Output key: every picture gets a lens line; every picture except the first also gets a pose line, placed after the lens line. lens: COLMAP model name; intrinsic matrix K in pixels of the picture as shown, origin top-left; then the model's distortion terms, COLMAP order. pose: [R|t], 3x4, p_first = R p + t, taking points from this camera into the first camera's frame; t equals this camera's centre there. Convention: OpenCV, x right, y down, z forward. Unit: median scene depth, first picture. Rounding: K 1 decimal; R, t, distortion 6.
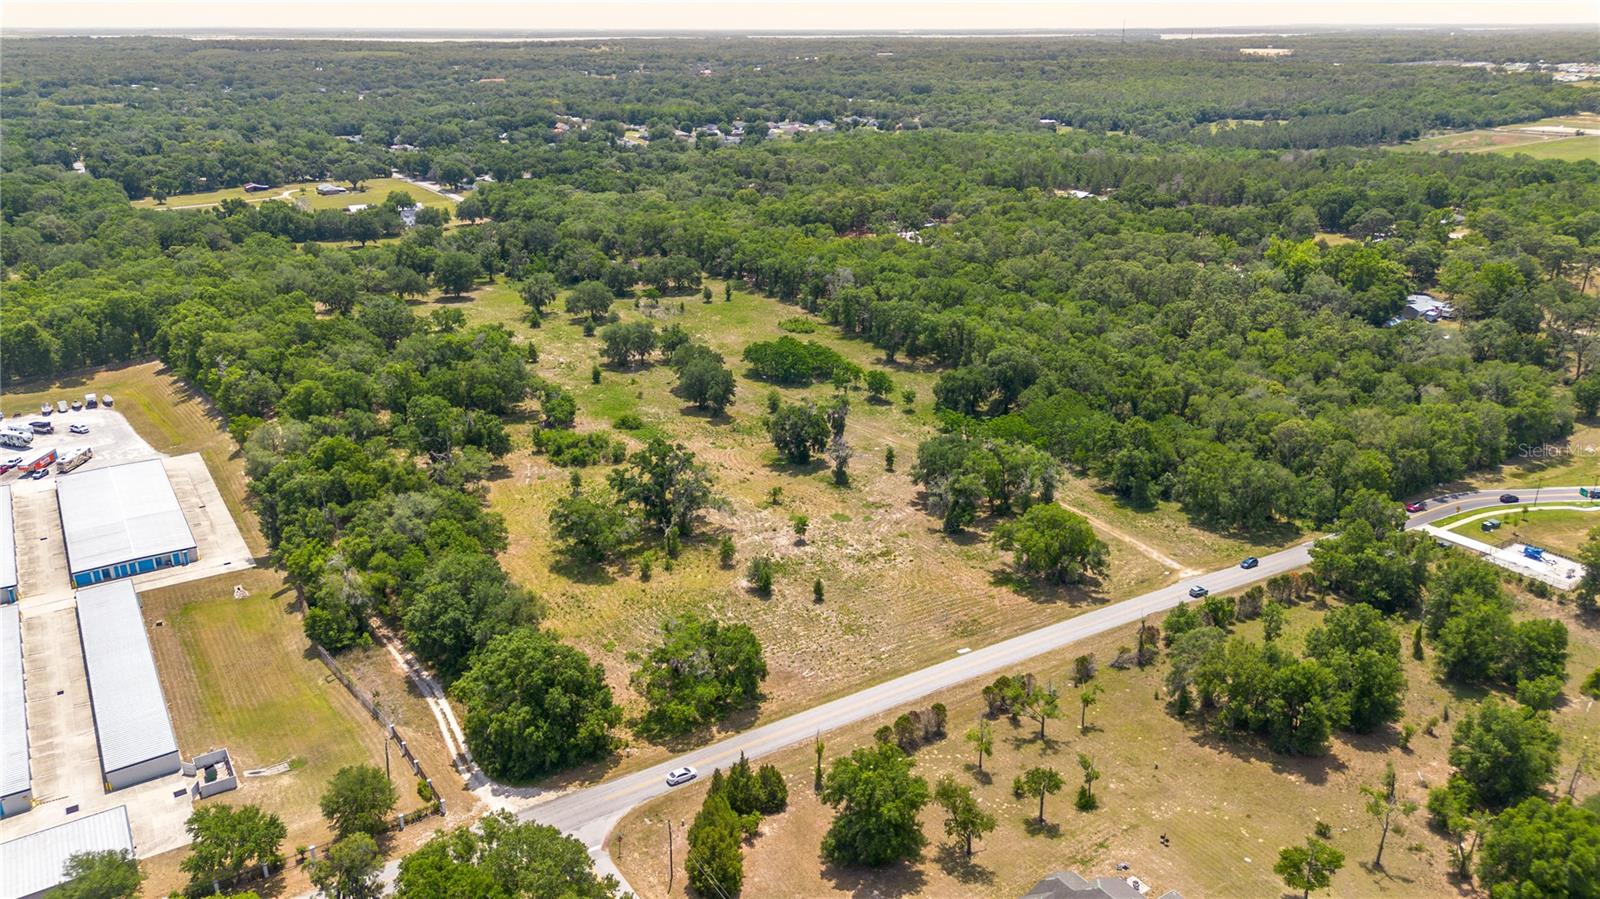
lens RADIAL K [[1133.0, 0, 800.0], [0, 1133.0, 449.5], [0, 0, 1]] dist [0.066282, -0.065350]
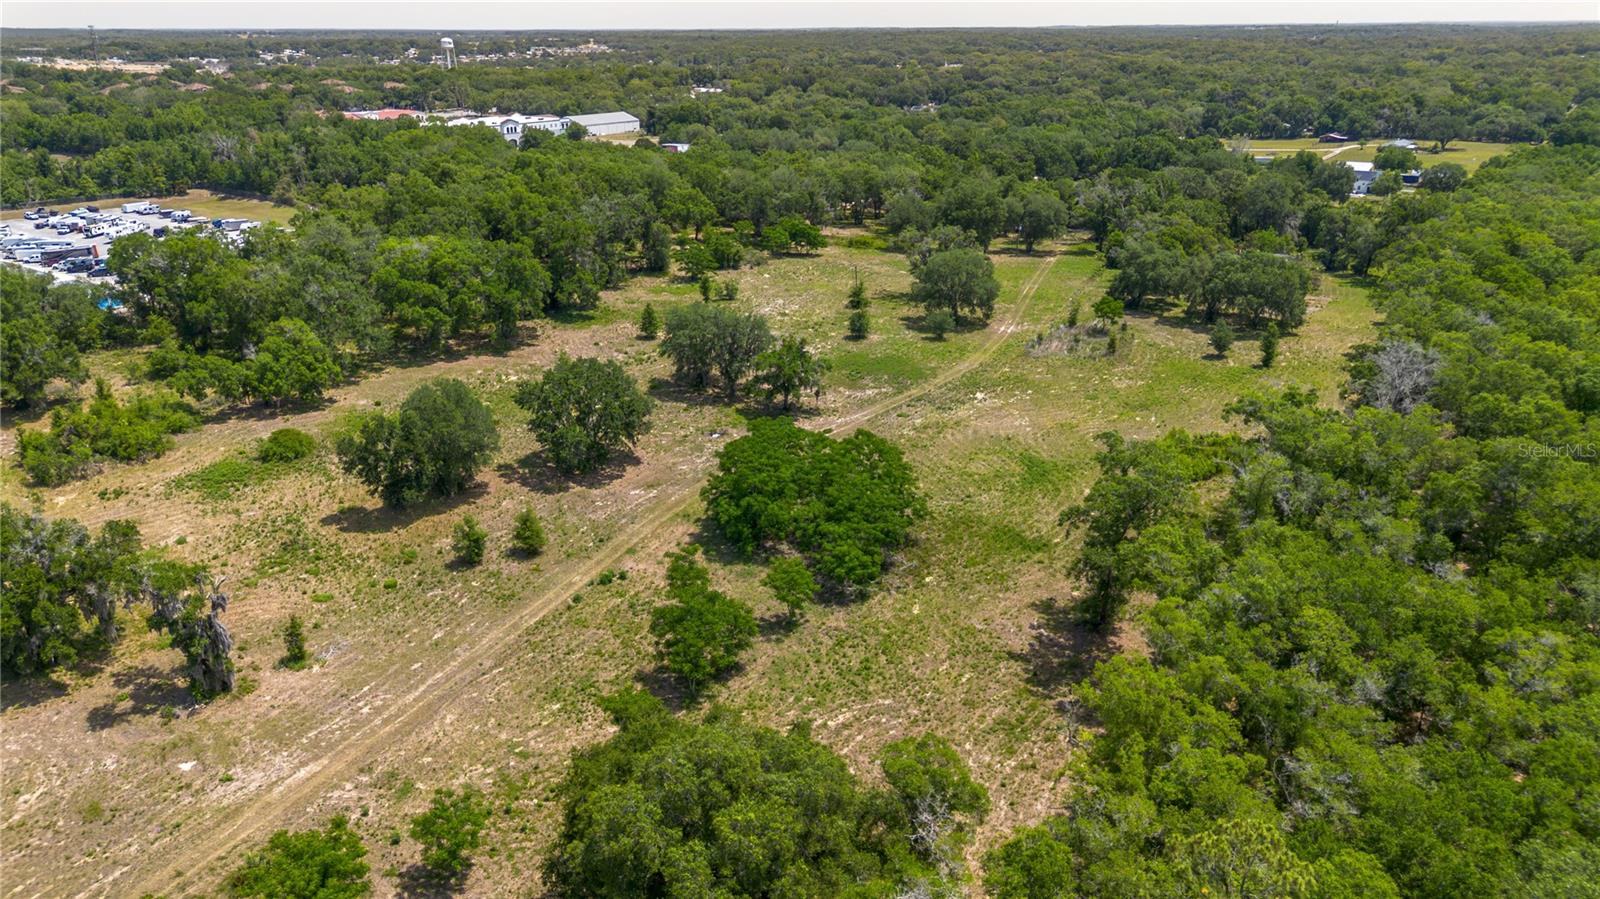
lens RADIAL K [[1133.0, 0, 800.0], [0, 1133.0, 449.5], [0, 0, 1]] dist [0.066282, -0.065350]
pose [[0.373039, 0.321183, -0.870450, 0.351529], [-0.318710, 0.925443, 0.204888, -0.186221], [0.871358, 0.200990, 0.447591, 0.914199]]
